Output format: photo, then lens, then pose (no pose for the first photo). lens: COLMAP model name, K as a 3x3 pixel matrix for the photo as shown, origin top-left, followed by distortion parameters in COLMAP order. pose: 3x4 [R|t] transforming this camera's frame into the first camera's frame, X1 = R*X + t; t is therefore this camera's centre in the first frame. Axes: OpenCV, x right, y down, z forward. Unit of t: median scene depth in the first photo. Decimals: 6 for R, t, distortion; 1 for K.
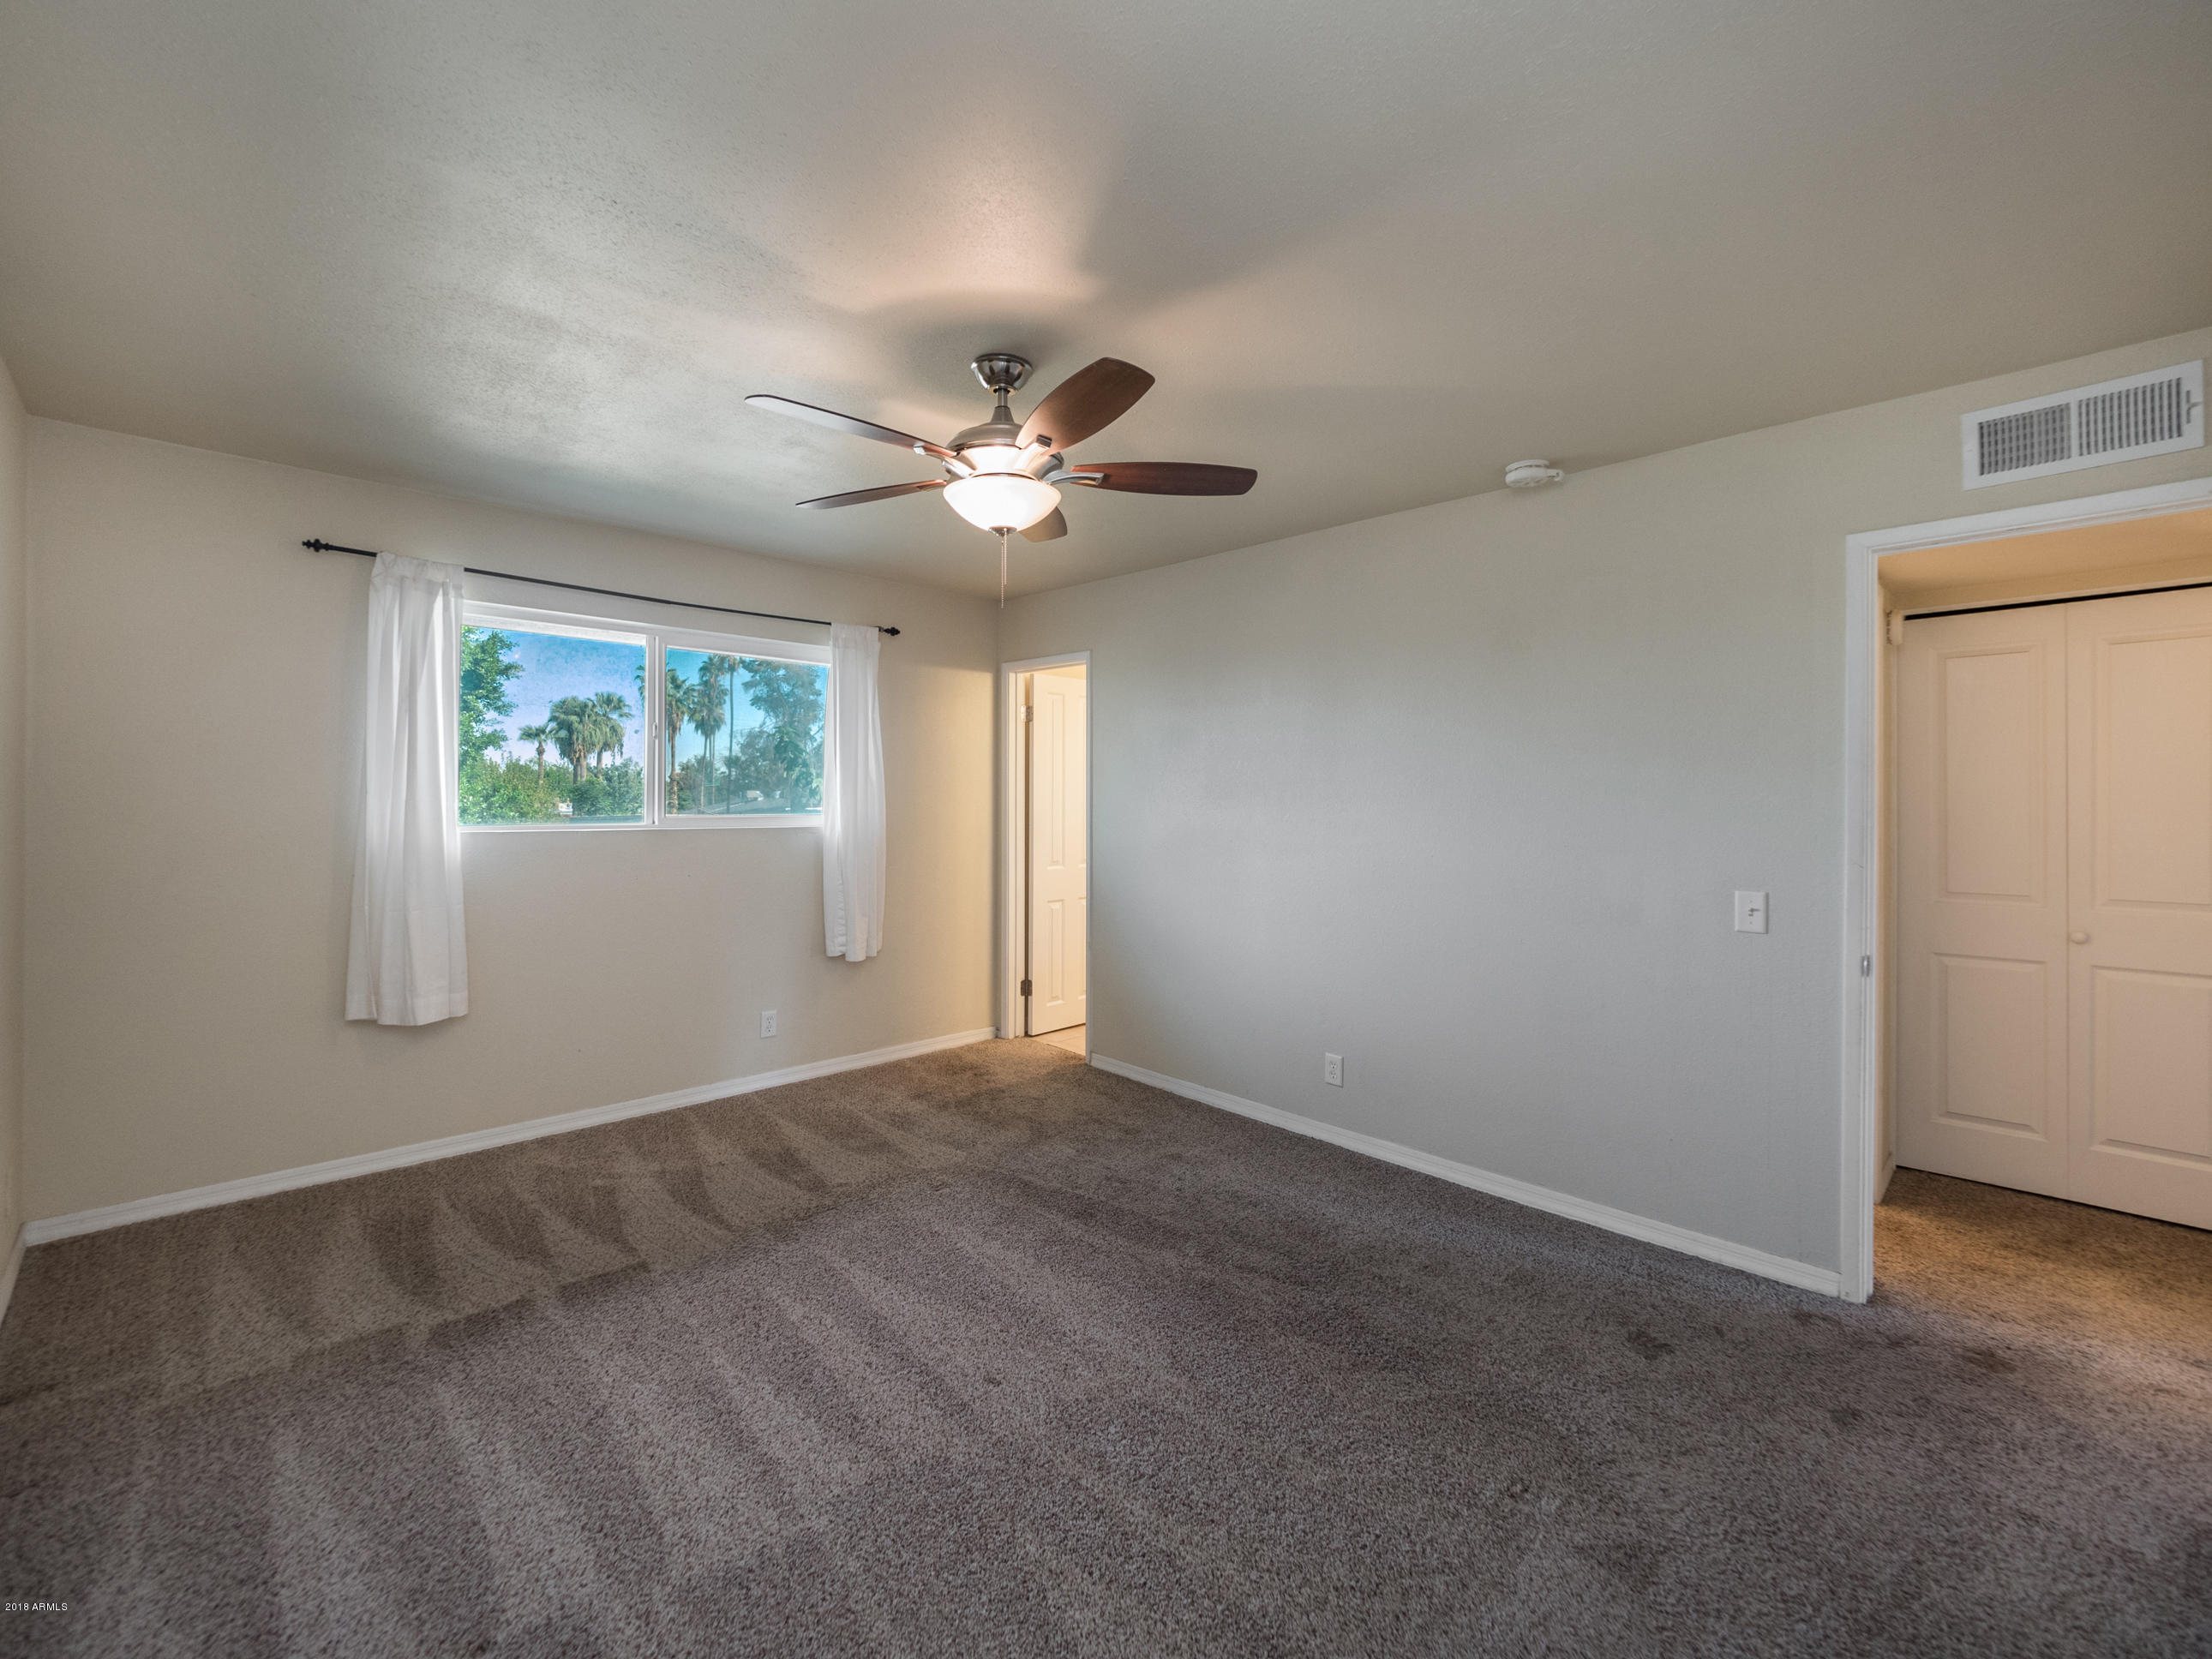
lens RADIAL K [[931.5, 0, 1108.6], [0, 931.5, 802.0], [0, 0, 1]] dist [0.000412, -0.000065]
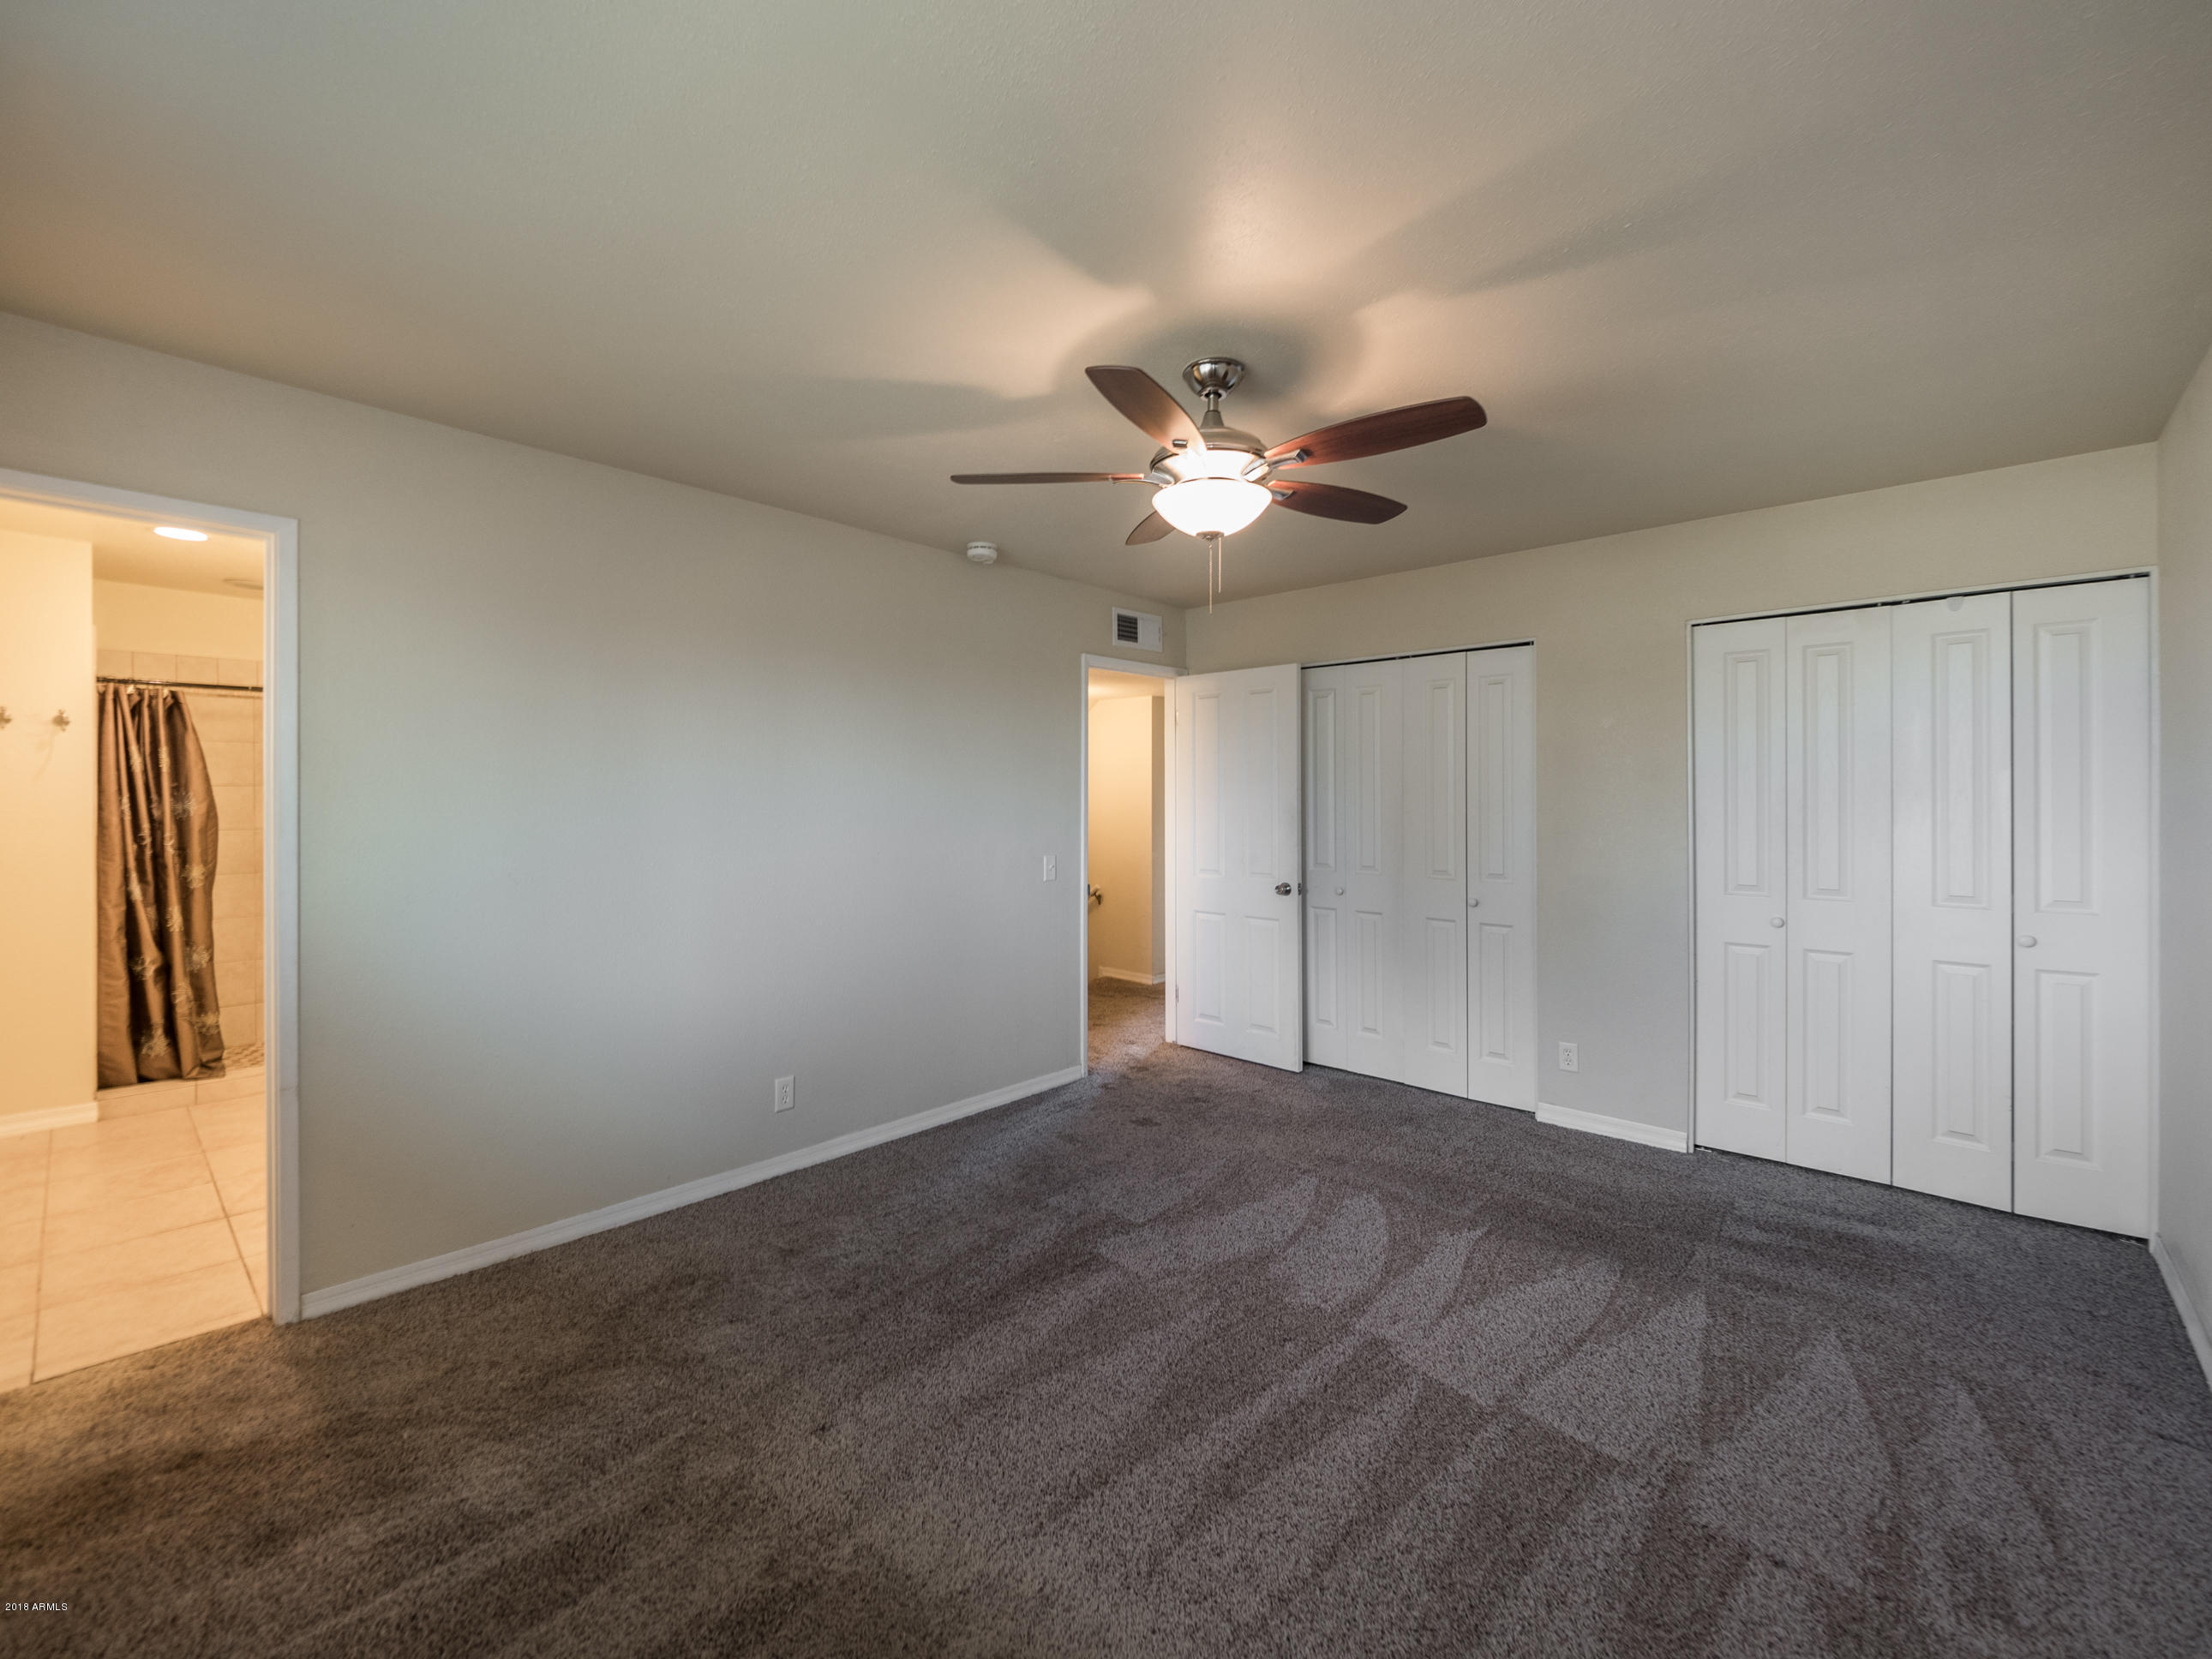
lens RADIAL K [[931.5, 0, 1108.6], [0, 931.5, 802.0], [0, 0, 1]] dist [0.000412, -0.000065]
pose [[-0.060433, -0.006962, 0.998148, -0.965309], [0.000582, 0.999975, 0.007010, -0.011617], [-0.998172, 0.001005, -0.060428, 1.017531]]
